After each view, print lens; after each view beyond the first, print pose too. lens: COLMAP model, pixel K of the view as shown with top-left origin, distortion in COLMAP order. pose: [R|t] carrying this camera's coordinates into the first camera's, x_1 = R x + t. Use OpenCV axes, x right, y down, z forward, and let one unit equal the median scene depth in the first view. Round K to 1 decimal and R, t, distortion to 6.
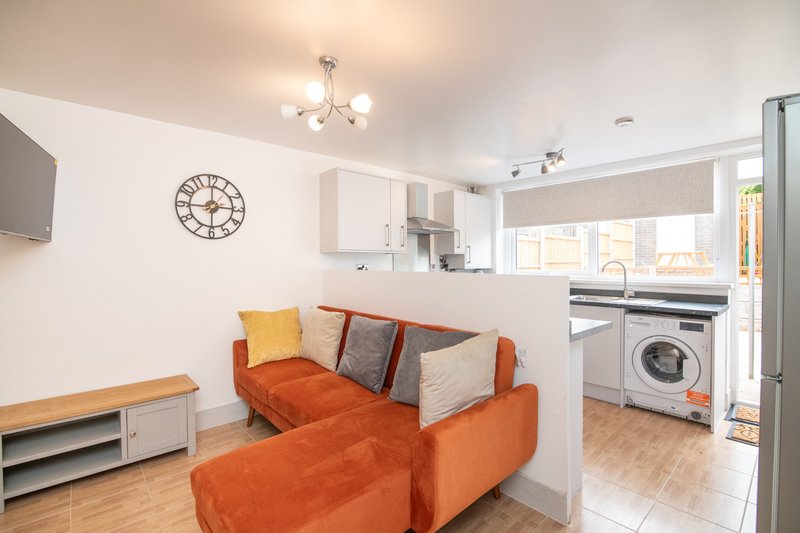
lens RADIAL K [[367.2, 0, 397.9], [0, 367.2, 265.1], [0, 0, 1]] dist [-0.019190, -0.000392]
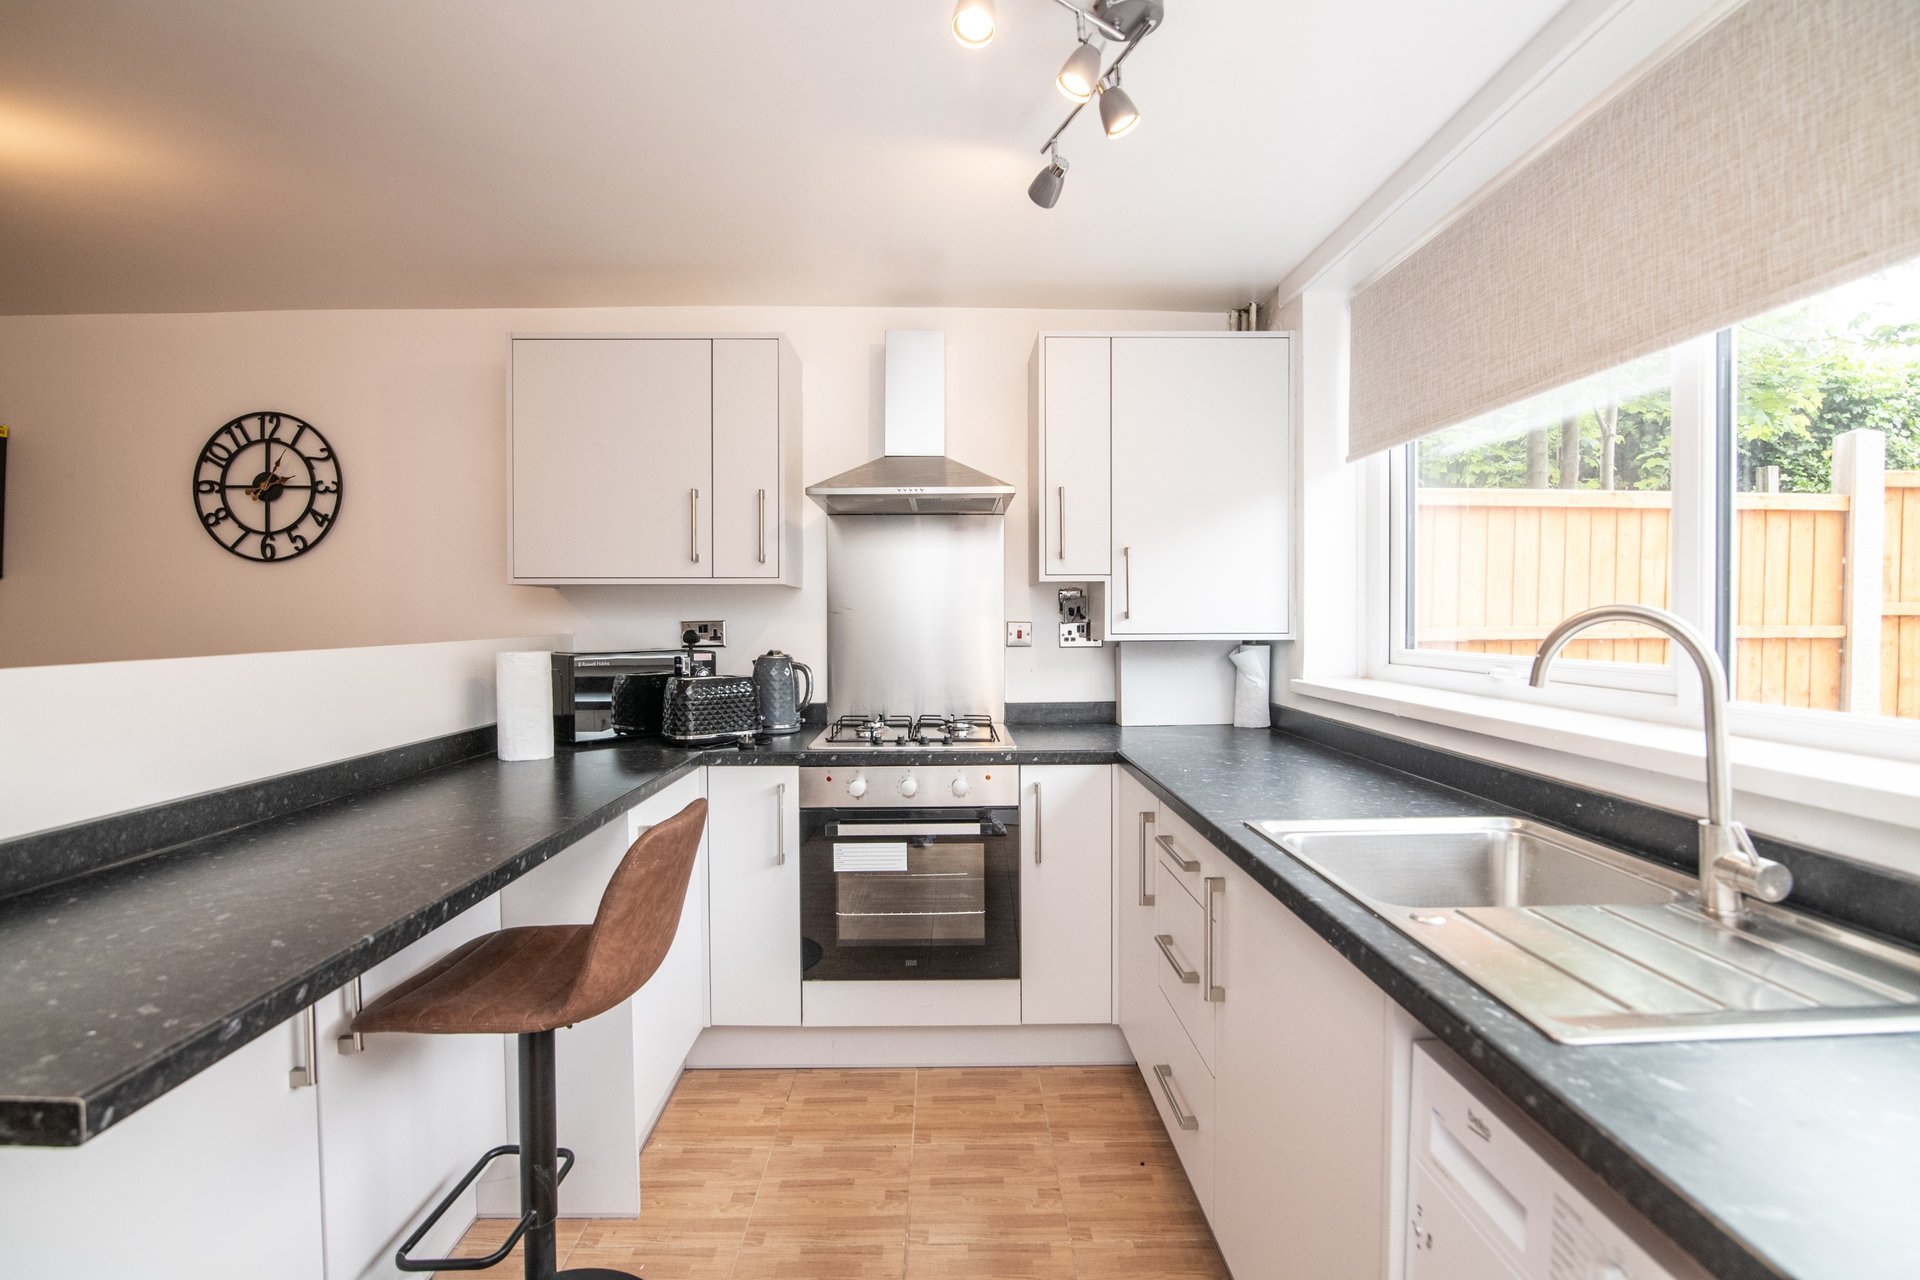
lens RADIAL K [[881.3, 0, 955.0], [0, 881.3, 636.7], [0, 0, 1]] dist [-0.019190, -0.000392]
pose [[0.757079, 0.014141, -0.653170, 0.783249], [-0.003423, 0.999838, 0.017679, -0.004289], [0.653314, -0.011148, 0.757005, 0.756028]]
